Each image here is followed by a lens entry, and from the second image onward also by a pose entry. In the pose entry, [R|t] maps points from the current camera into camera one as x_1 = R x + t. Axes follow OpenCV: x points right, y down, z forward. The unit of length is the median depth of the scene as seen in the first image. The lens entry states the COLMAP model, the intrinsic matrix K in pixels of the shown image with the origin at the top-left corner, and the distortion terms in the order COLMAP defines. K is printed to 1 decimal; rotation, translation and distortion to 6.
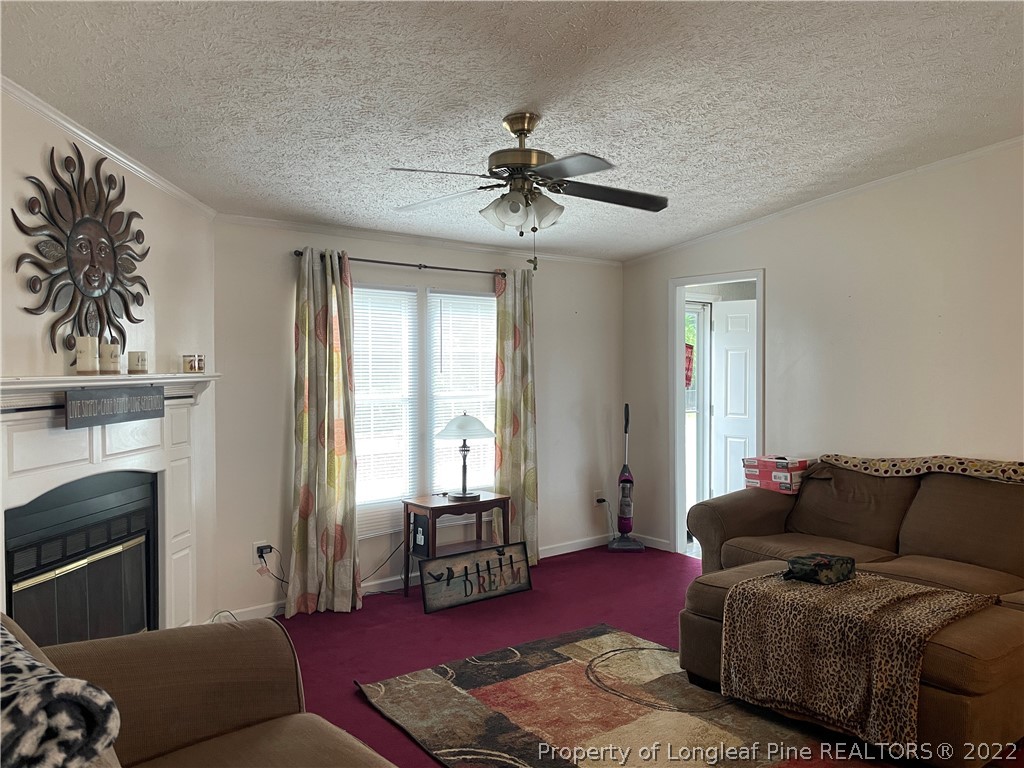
lens RADIAL K [[770.3, 0, 517.9], [0, 770.3, 379.9], [0, 0, 1]] dist [0.004245, -0.062932]
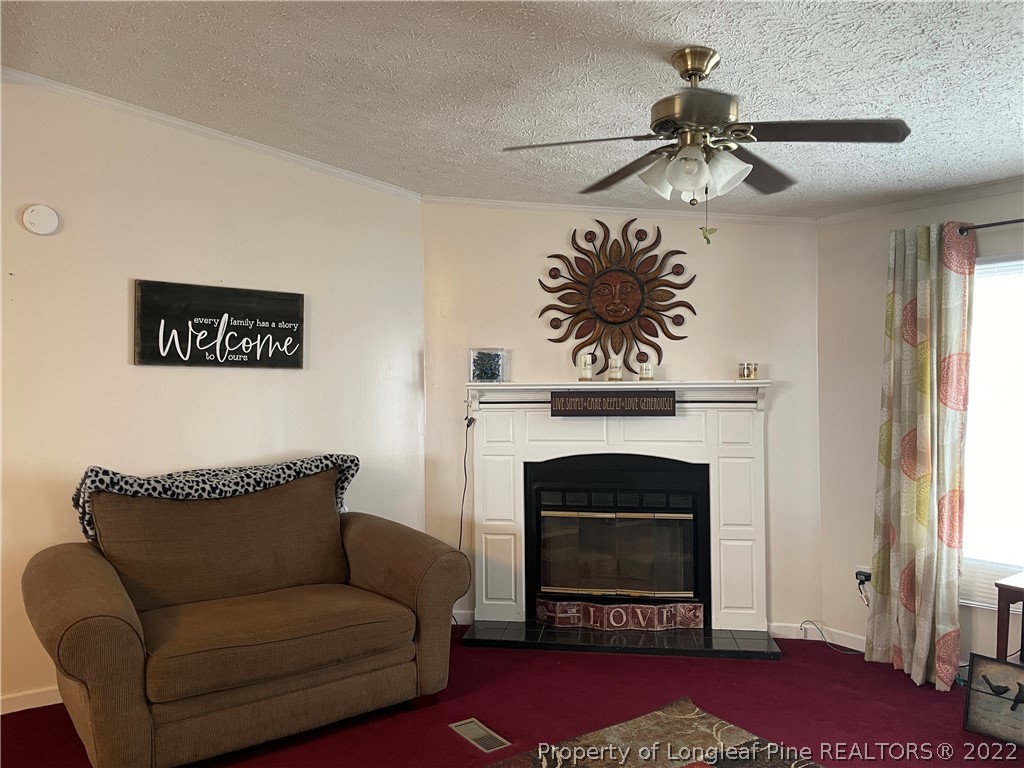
lens RADIAL K [[770.3, 0, 517.9], [0, 770.3, 379.9], [0, 0, 1]] dist [0.004245, -0.062932]
pose [[-0.081016, -0.000672, -0.996713, 0.787183], [-0.010299, 0.999947, 0.000163, -0.007079], [0.996660, 0.010278, -0.081018, 0.874648]]
